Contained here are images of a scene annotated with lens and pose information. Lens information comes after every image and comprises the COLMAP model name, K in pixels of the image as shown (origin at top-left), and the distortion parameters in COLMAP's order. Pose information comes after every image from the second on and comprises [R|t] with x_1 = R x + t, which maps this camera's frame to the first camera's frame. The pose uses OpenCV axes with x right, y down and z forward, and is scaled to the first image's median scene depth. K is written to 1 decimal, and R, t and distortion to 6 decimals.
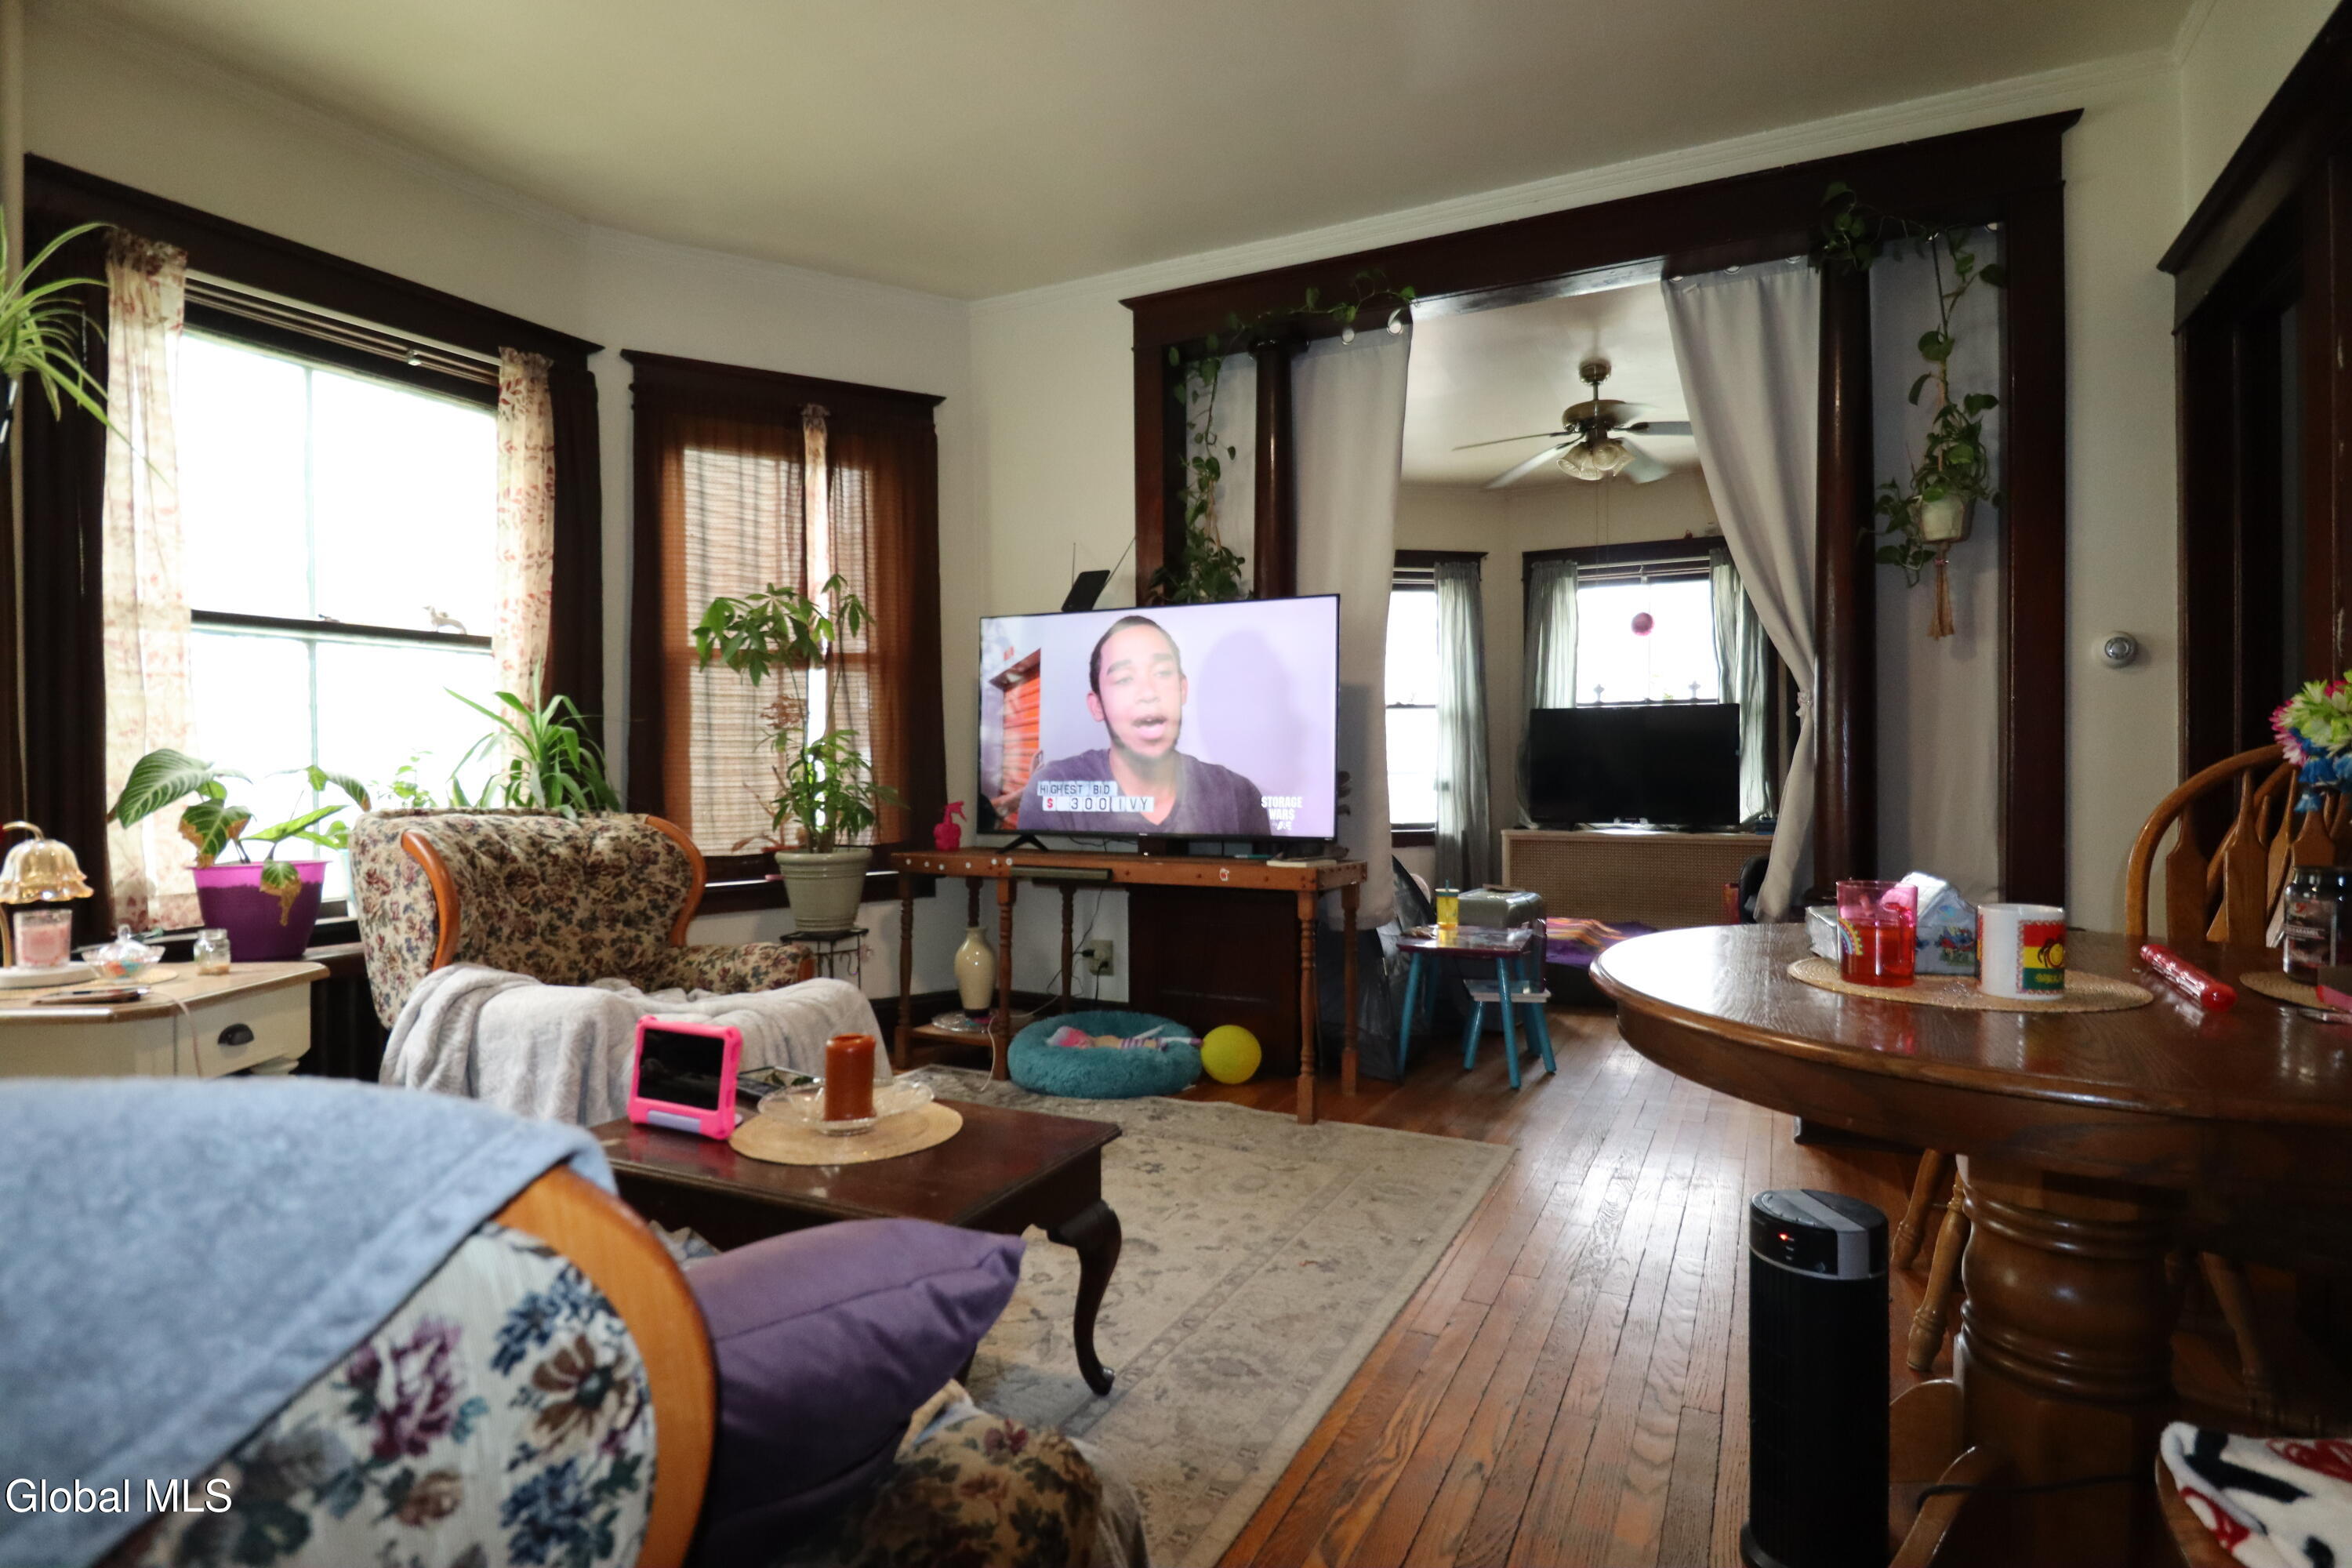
lens RADIAL K [[1192.3, 0, 1171.9], [0, 1192.3, 785.4], [0, 0, 1]] dist [0.003975, -0.016768]
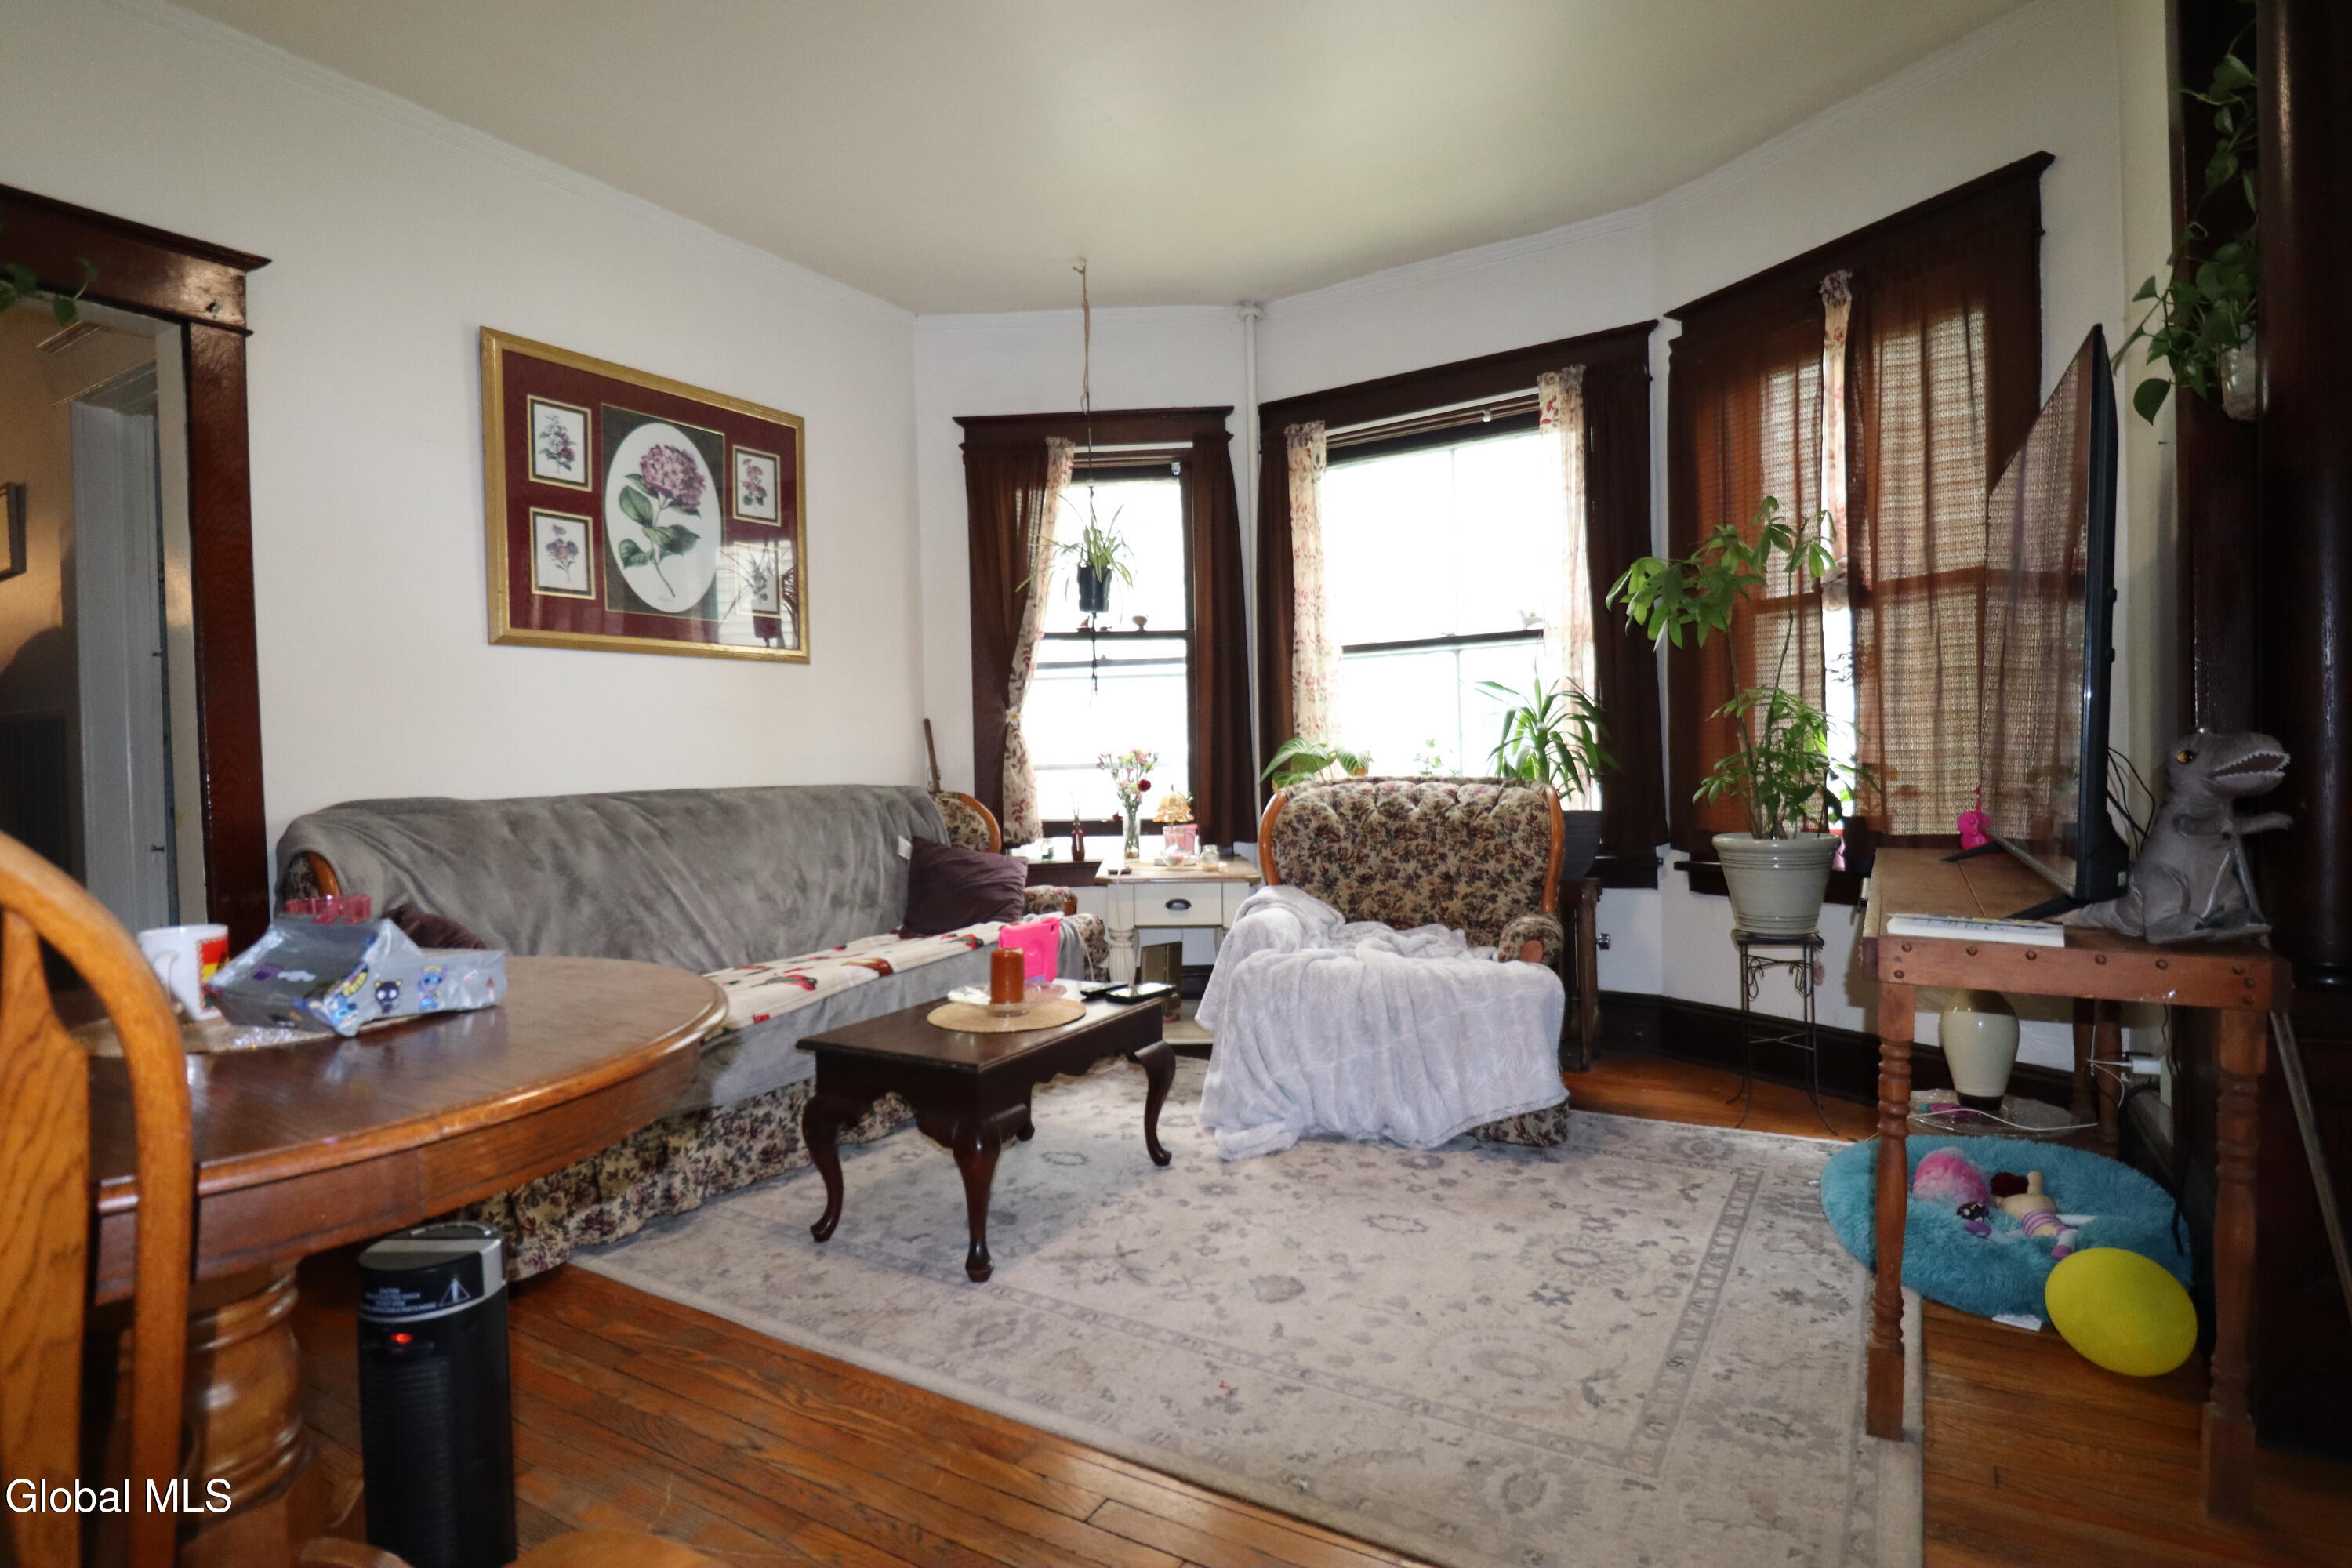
lens RADIAL K [[1192.3, 0, 1171.9], [0, 1192.3, 785.4], [0, 0, 1]] dist [0.003975, -0.016768]
pose [[-0.069929, 0.033036, -0.997005, 0.709444], [0.014161, 0.999384, 0.032122, -0.016181], [0.997451, -0.011872, -0.070353, 0.822747]]
